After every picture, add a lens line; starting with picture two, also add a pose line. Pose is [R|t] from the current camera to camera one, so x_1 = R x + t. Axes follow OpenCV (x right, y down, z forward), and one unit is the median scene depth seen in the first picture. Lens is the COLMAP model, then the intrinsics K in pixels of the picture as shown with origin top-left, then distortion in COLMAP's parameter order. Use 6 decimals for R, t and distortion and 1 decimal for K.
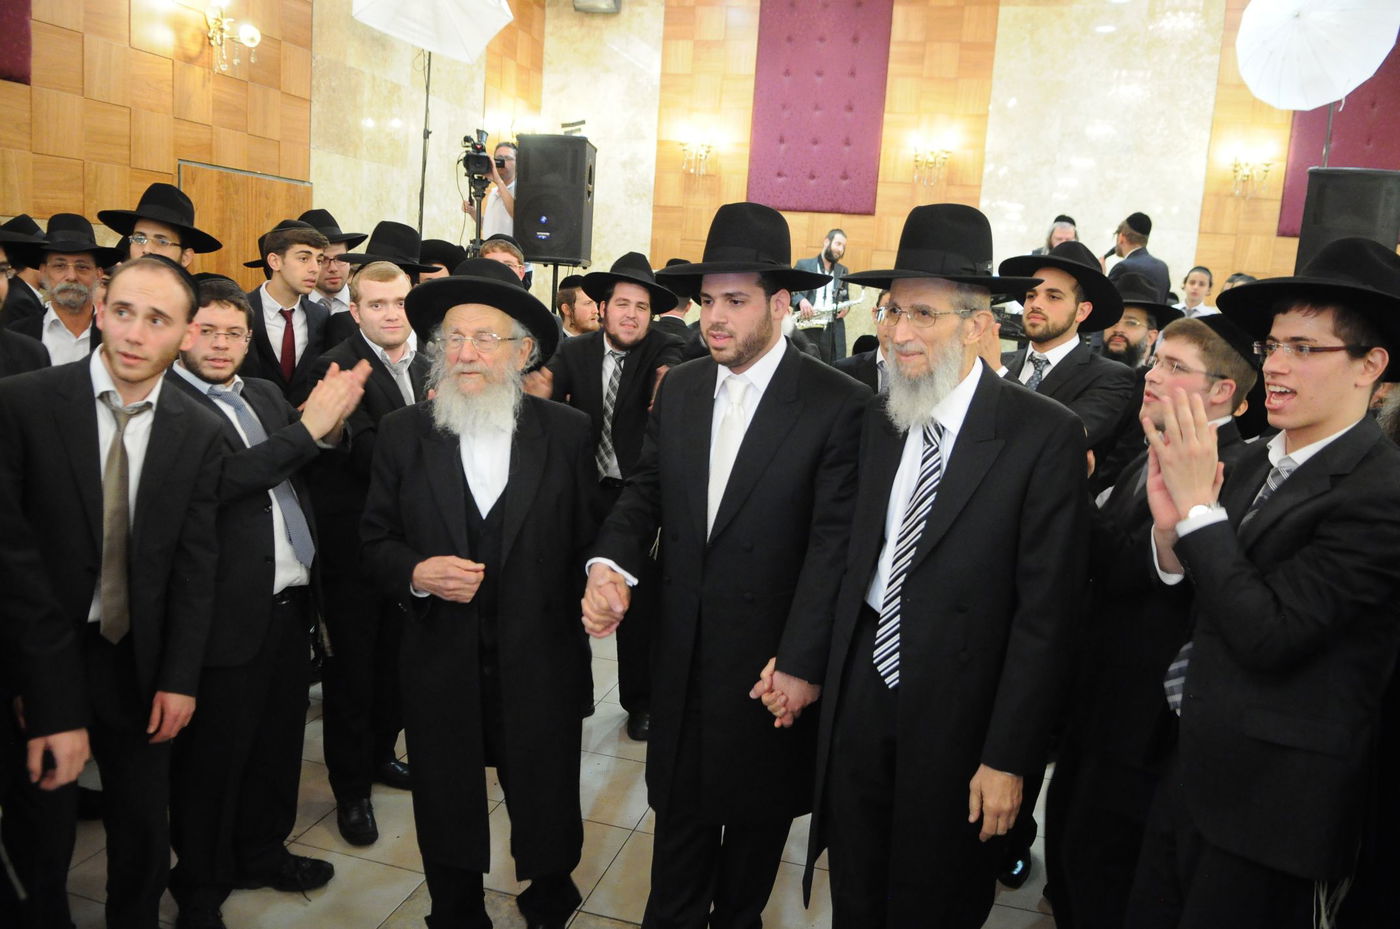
lens RADIAL K [[1032.0, 0, 697.8], [0, 1032.0, 463.2], [0, 0, 1]] dist [-0.024326, -0.031223]
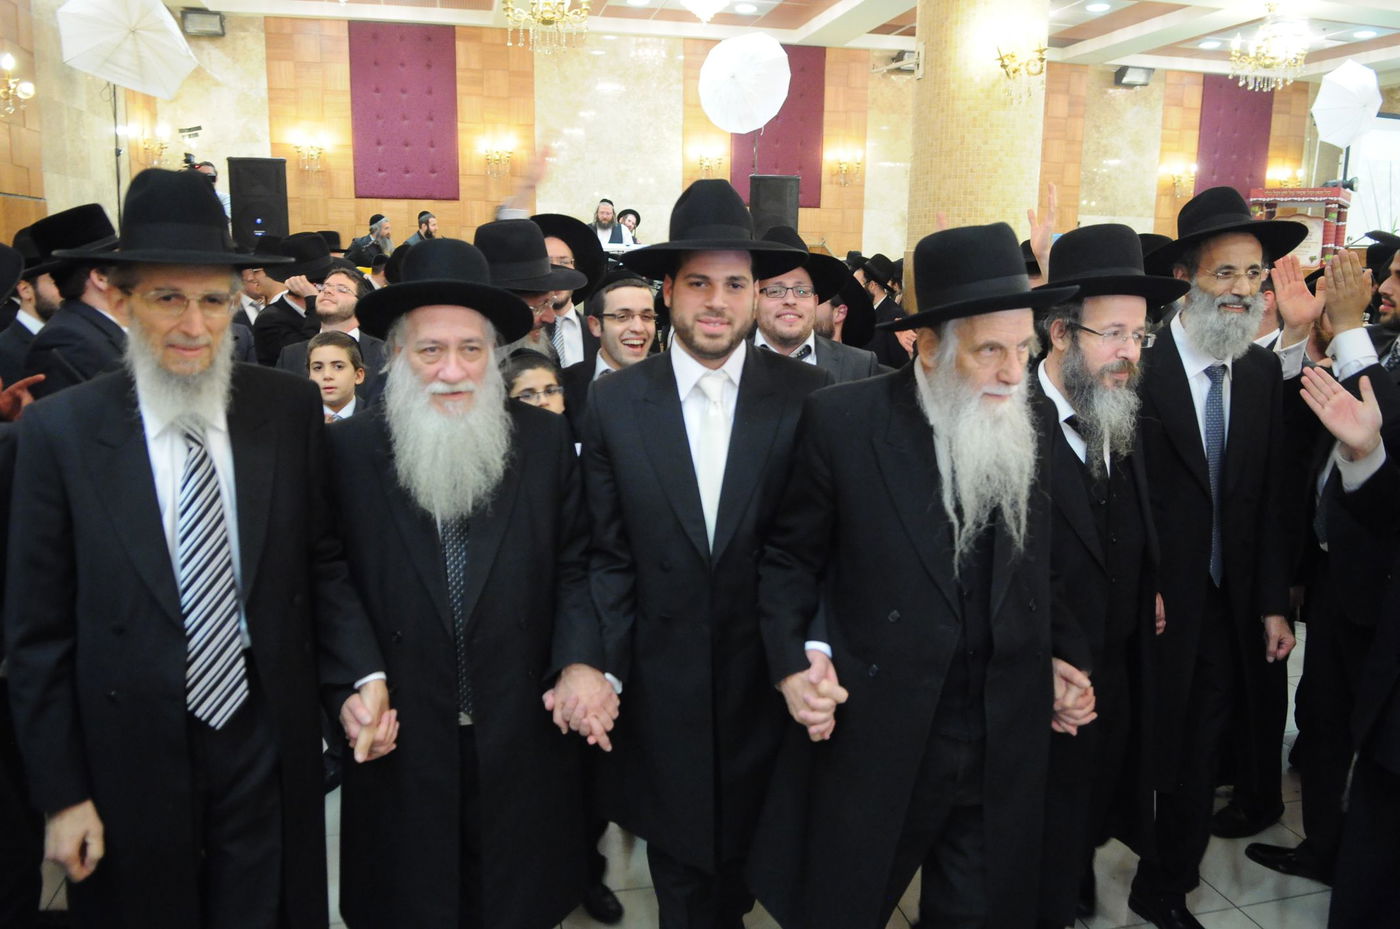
lens RADIAL K [[1032.0, 0, 697.6], [0, 1032.0, 467.3], [0, 0, 1]] dist [-0.024326, -0.031223]
pose [[0.878921, -0.146576, 0.453886, -0.216008], [0.125042, 0.989136, 0.077291, 0.035633], [-0.460284, -0.011178, 0.887701, -0.327131]]
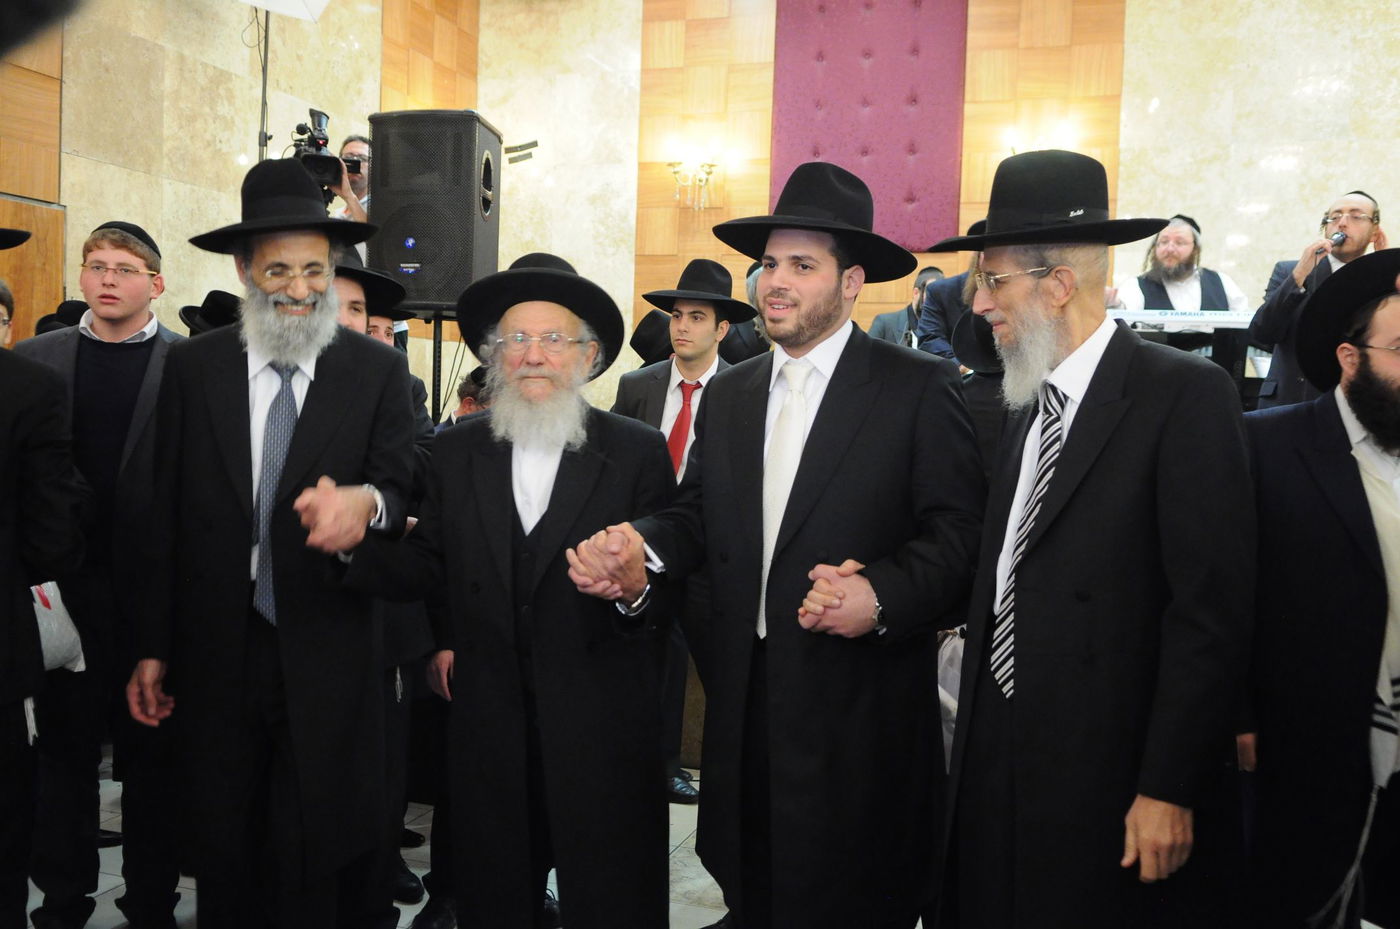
lens RADIAL K [[1287.5, 0, 700.8], [0, 1287.5, 463.0], [0, 0, 1]] dist [0.005923, 0.000000]
pose [[0.998037, -0.030608, -0.054635, 0.047514], [0.023240, 0.991147, -0.130720, 0.002197], [0.058153, 0.129194, 0.989913, 0.179829]]
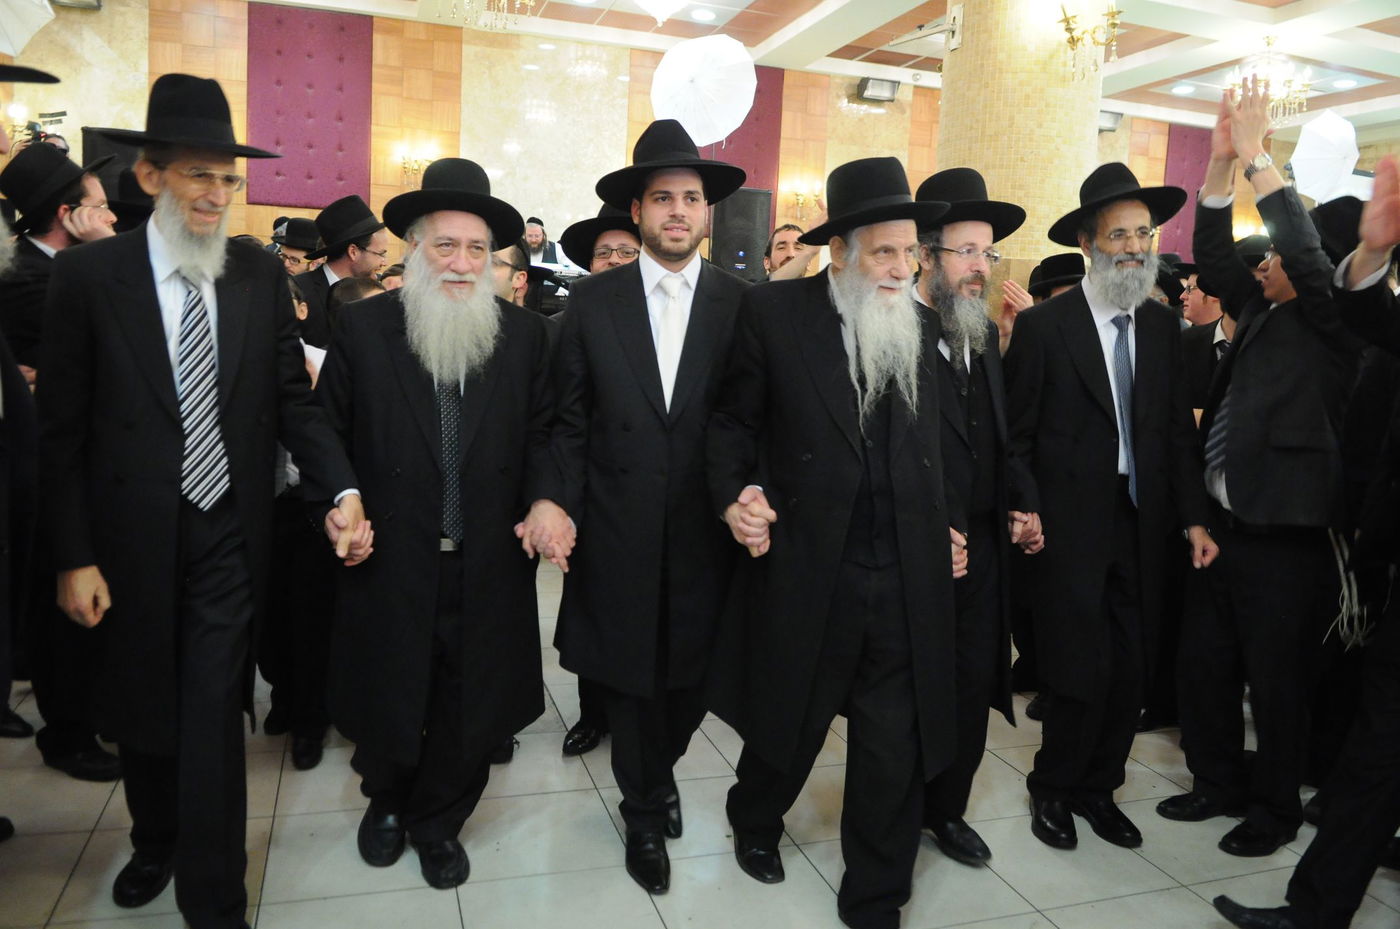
lens RADIAL K [[1032.0, 0, 696.3], [0, 1032.0, 465.8], [0, 0, 1]] dist [-0.024326, -0.031223]
pose [[0.836442, -0.097677, 0.539281, -0.176482], [0.099123, 0.994724, 0.026426, 0.048598], [-0.539017, 0.031351, 0.841711, -0.162702]]
